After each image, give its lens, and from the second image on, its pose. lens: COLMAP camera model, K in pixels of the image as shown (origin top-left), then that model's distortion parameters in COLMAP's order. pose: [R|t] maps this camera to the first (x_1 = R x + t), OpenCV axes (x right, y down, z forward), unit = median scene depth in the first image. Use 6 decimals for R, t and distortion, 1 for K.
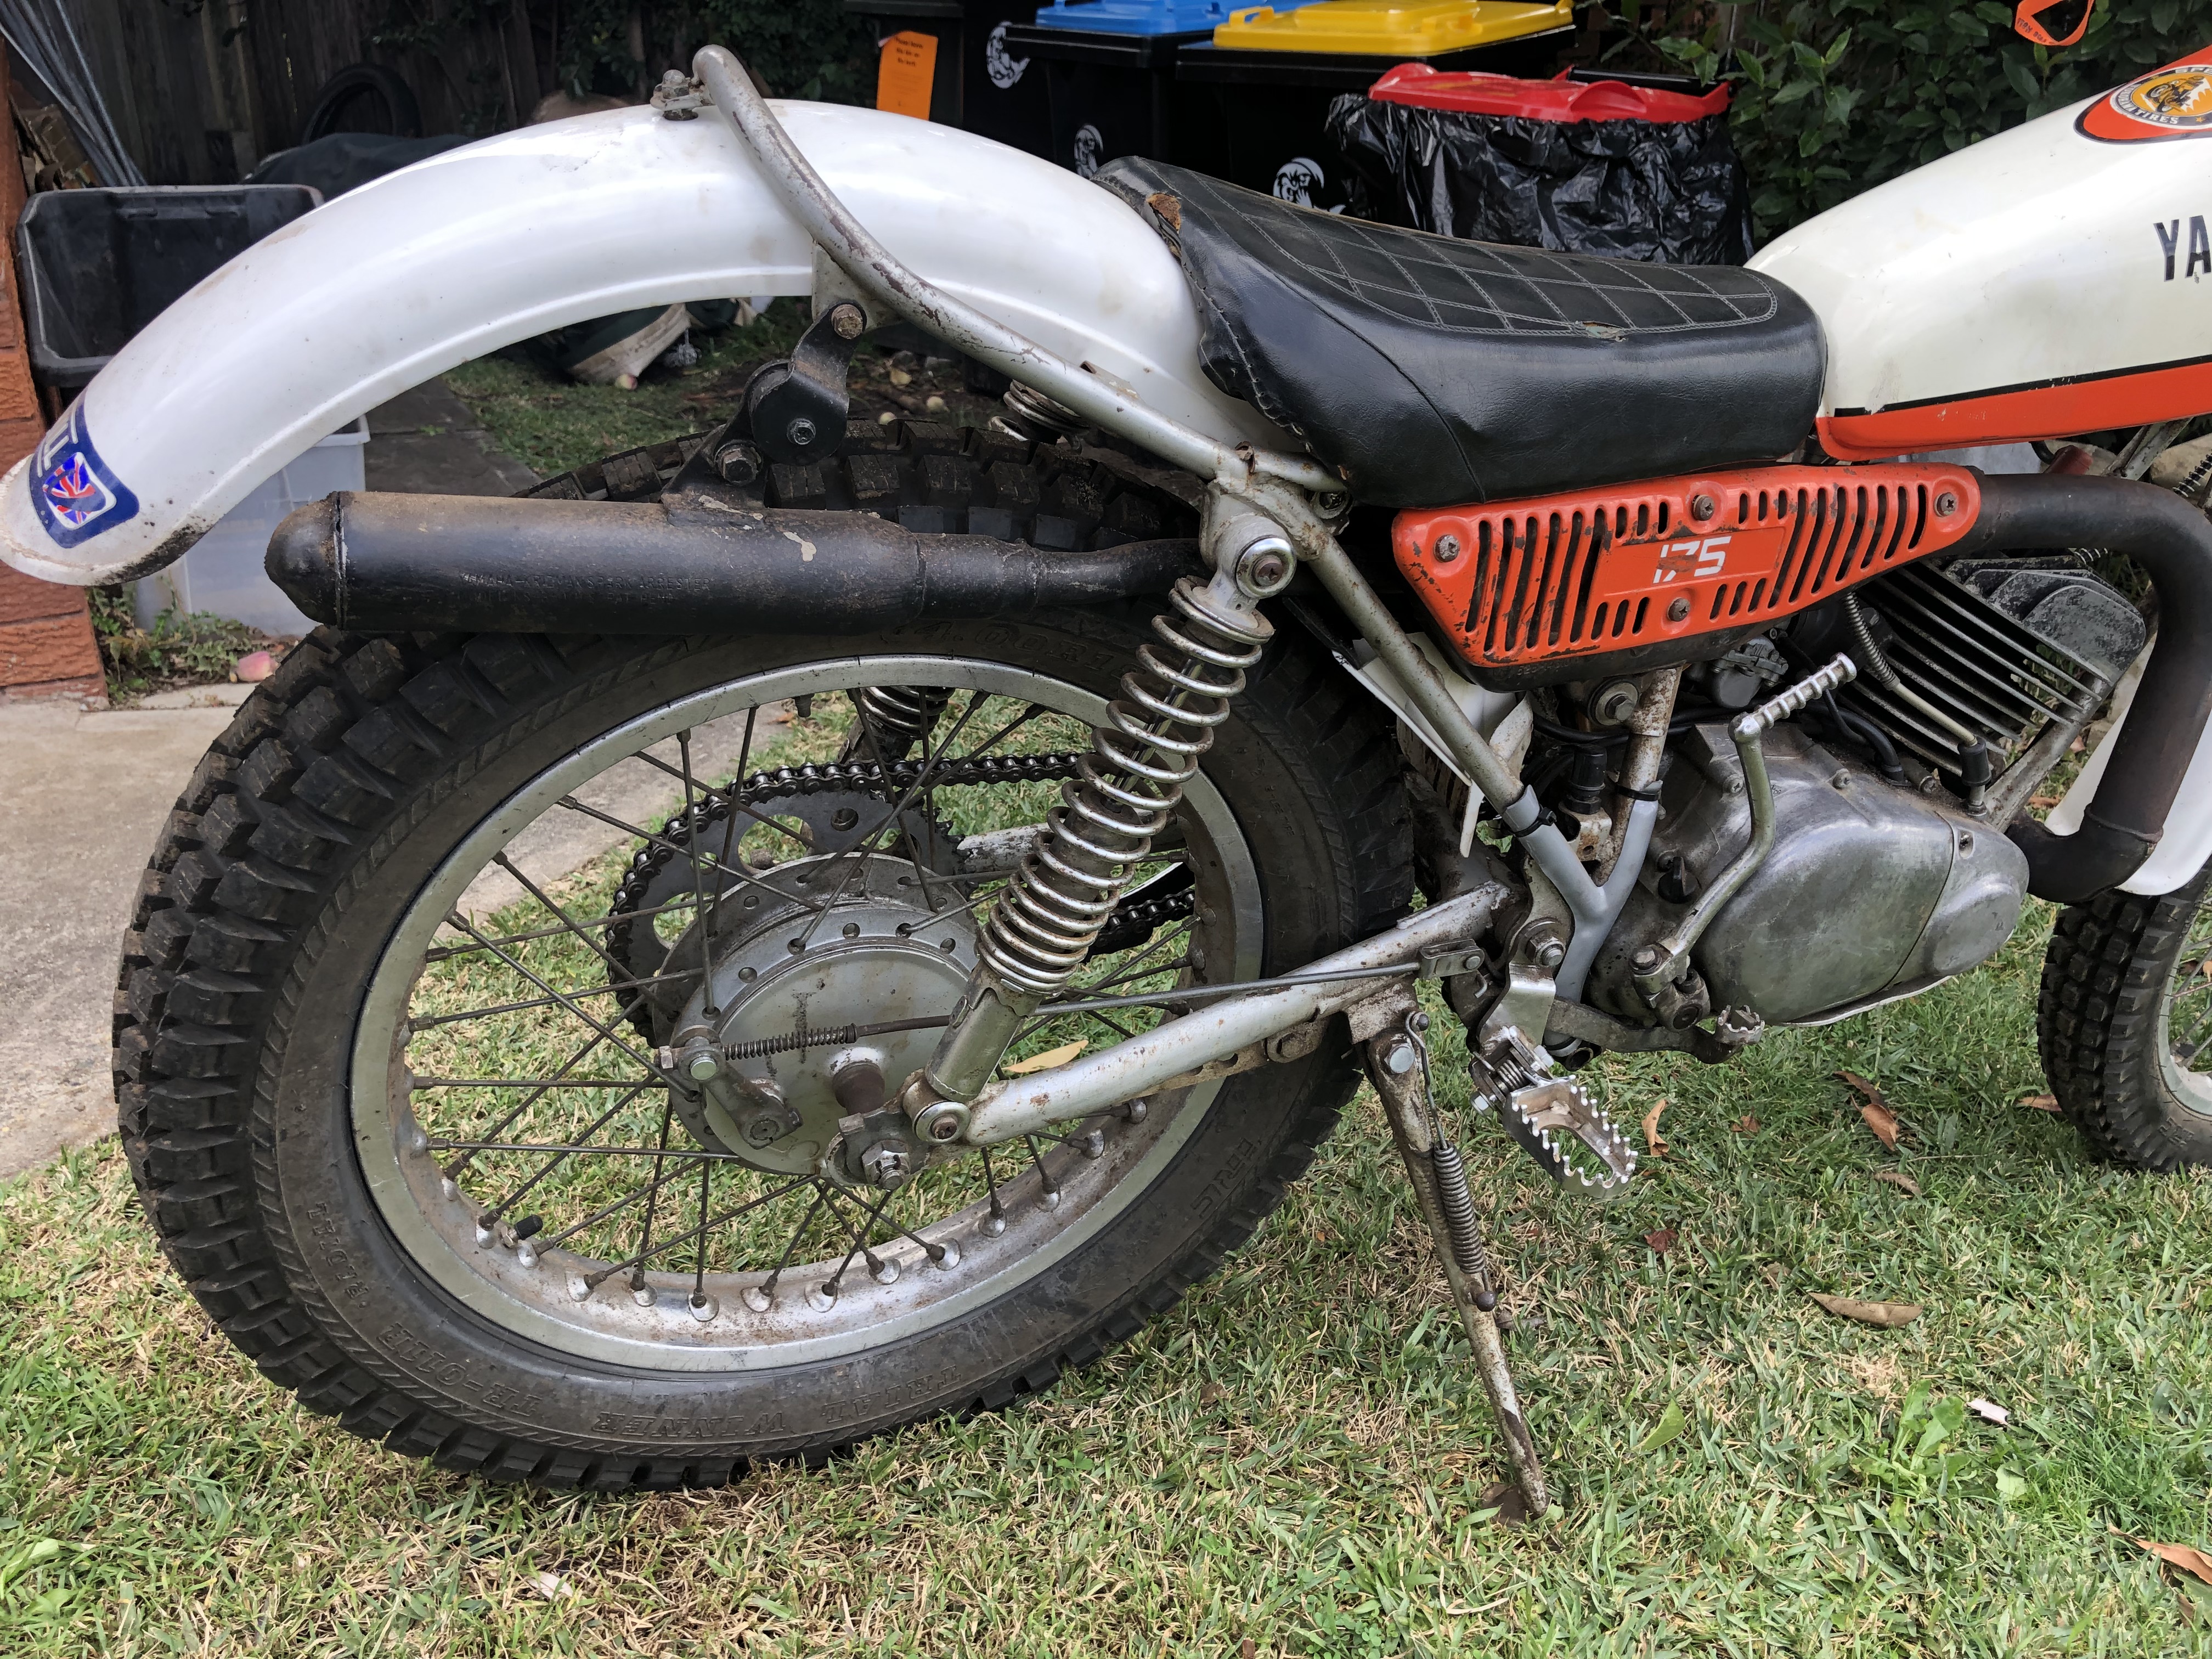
lens RADIAL K [[1801.4, 0, 1106.0], [0, 1801.4, 829.5], [0, 0, 1]] dist [0.059528, -0.003801]
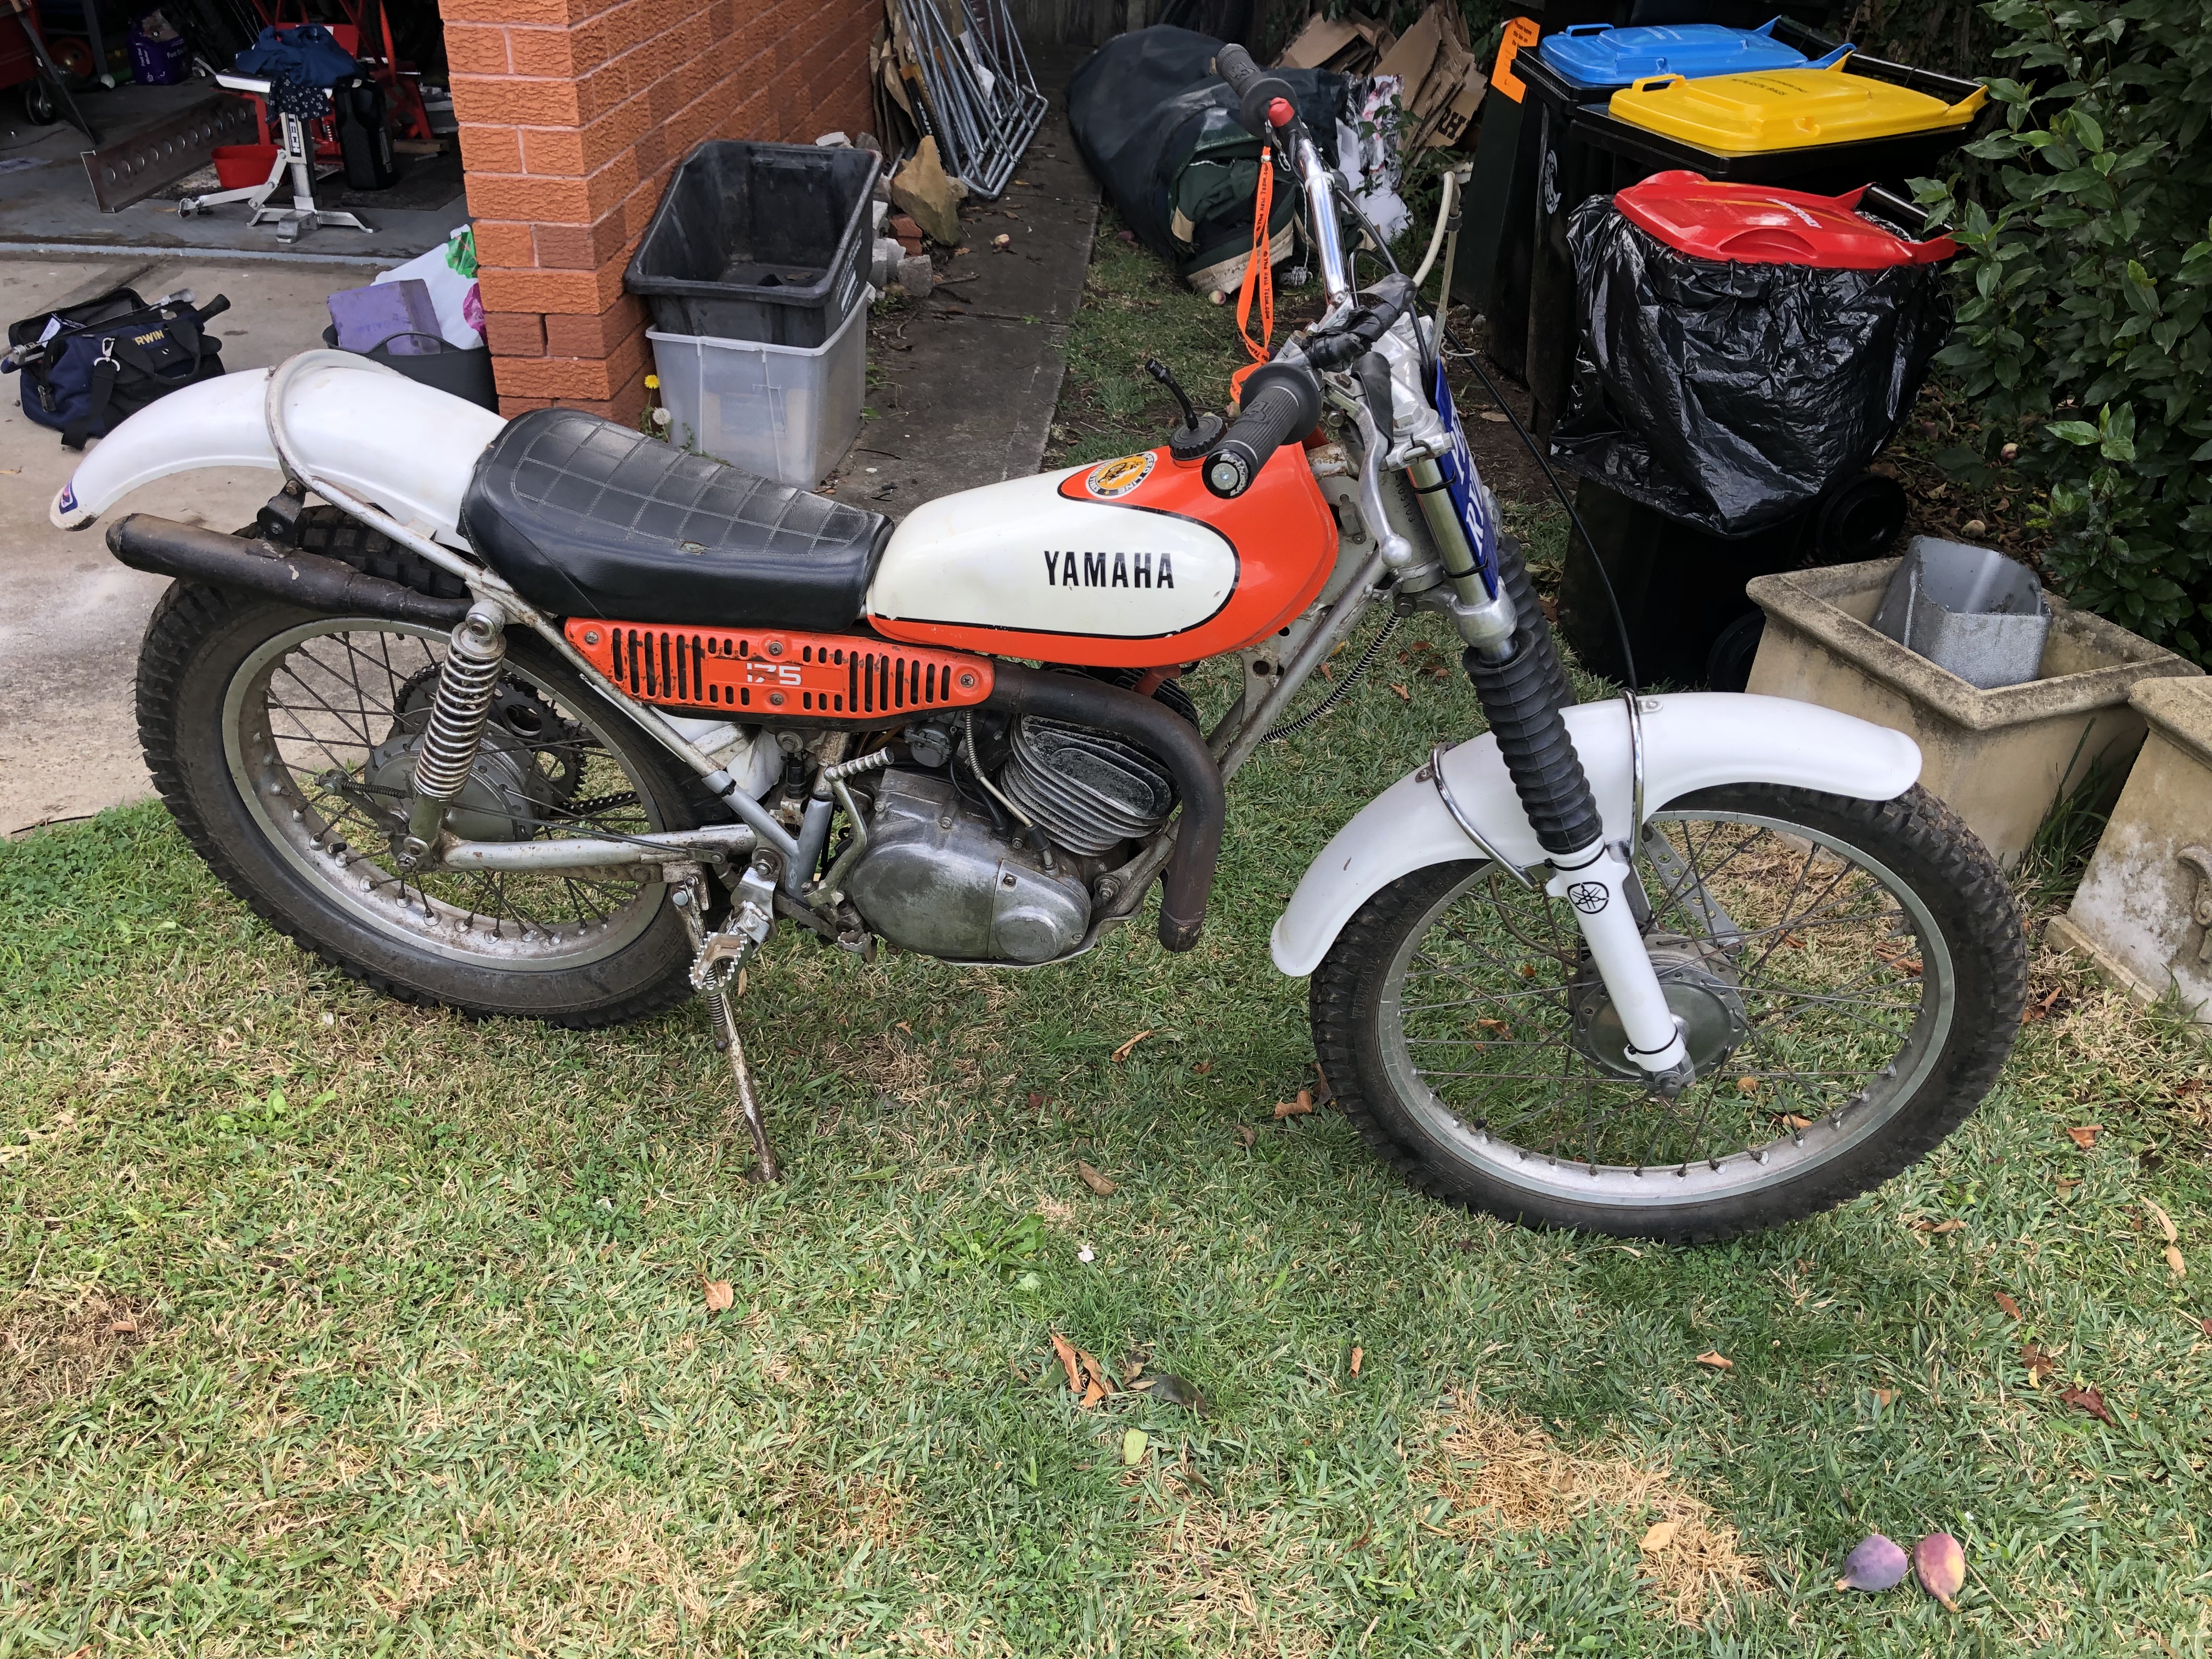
lens RADIAL K [[1801.4, 0, 1106.0], [0, 1801.4, 829.5], [0, 0, 1]] dist [0.059528, -0.003801]
pose [[0.851979, 0.286673, -0.438122, 1.427580], [-0.243620, 0.957739, 0.152922, -0.353096], [0.463445, -0.023551, 0.885813, -0.451289]]
